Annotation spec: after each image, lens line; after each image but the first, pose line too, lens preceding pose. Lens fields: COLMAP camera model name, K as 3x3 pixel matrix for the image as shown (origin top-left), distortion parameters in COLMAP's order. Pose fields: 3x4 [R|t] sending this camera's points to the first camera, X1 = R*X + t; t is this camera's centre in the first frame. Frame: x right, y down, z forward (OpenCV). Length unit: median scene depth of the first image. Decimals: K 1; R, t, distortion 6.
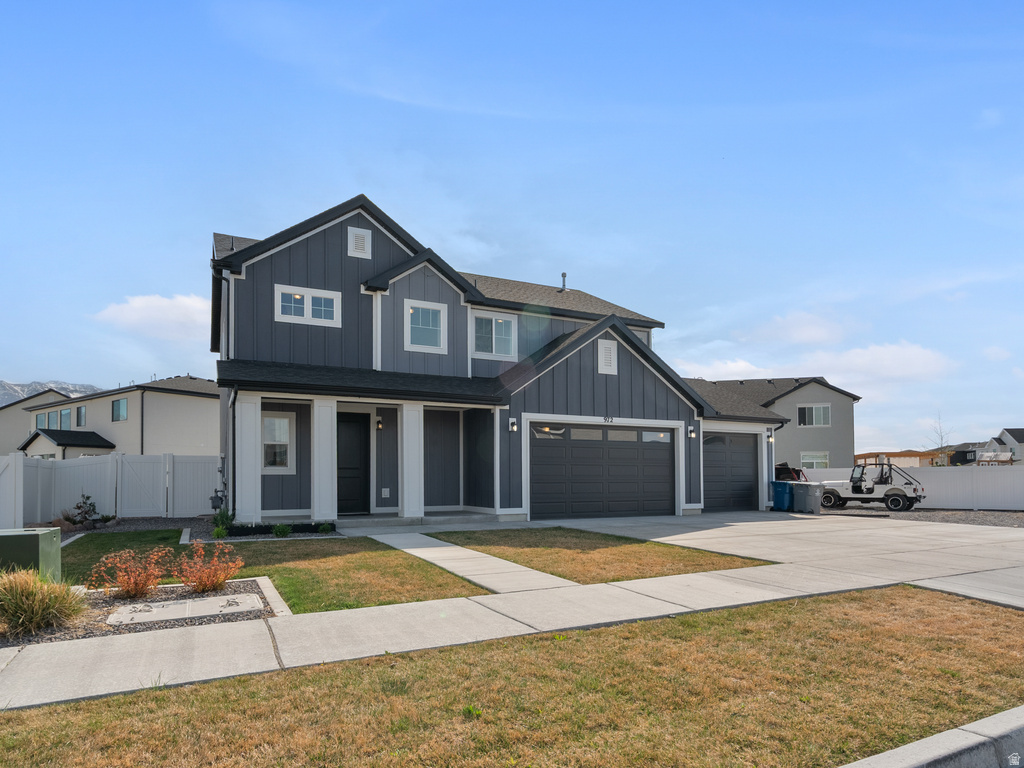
lens RADIAL K [[604.2, 0, 512.6], [0, 604.2, 378.8], [0, 0, 1]] dist [-0.002611, 0.000485]
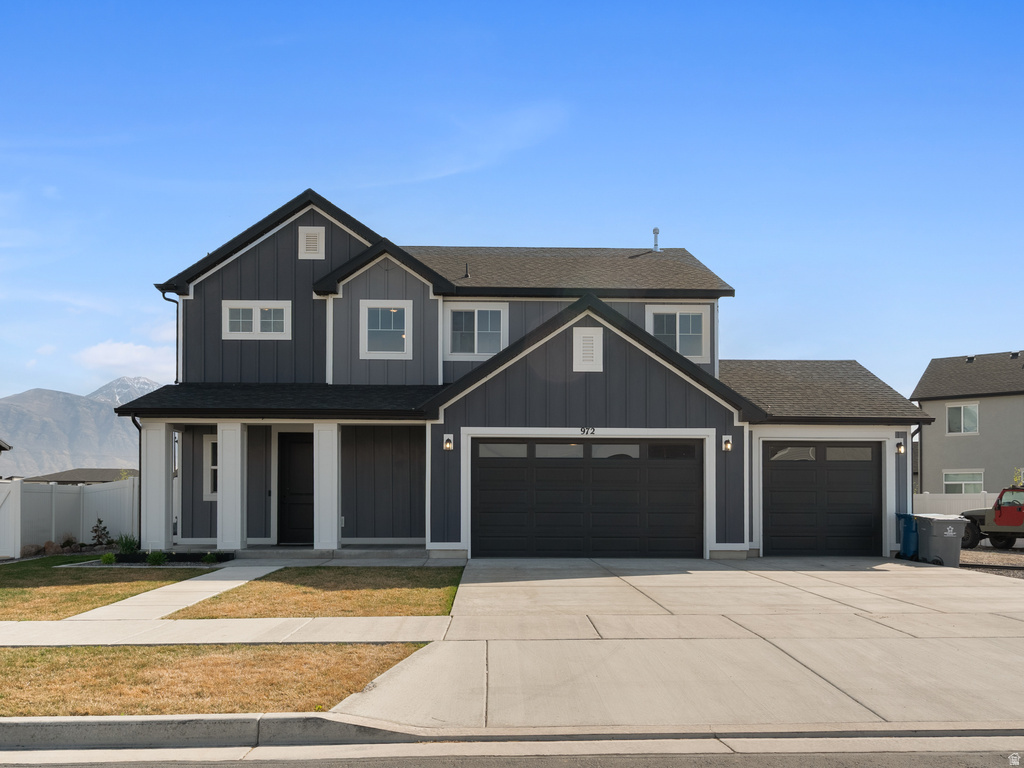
lens RADIAL K [[814.2, 0, 511.9], [0, 814.2, 368.5], [0, 0, 1]] dist [0.006917, 0.002275]
pose [[0.908697, -0.060757, -0.413011, 0.506789], [0.063290, 0.997967, -0.007560, -0.010348], [0.412631, -0.019269, 0.910694, 0.015154]]
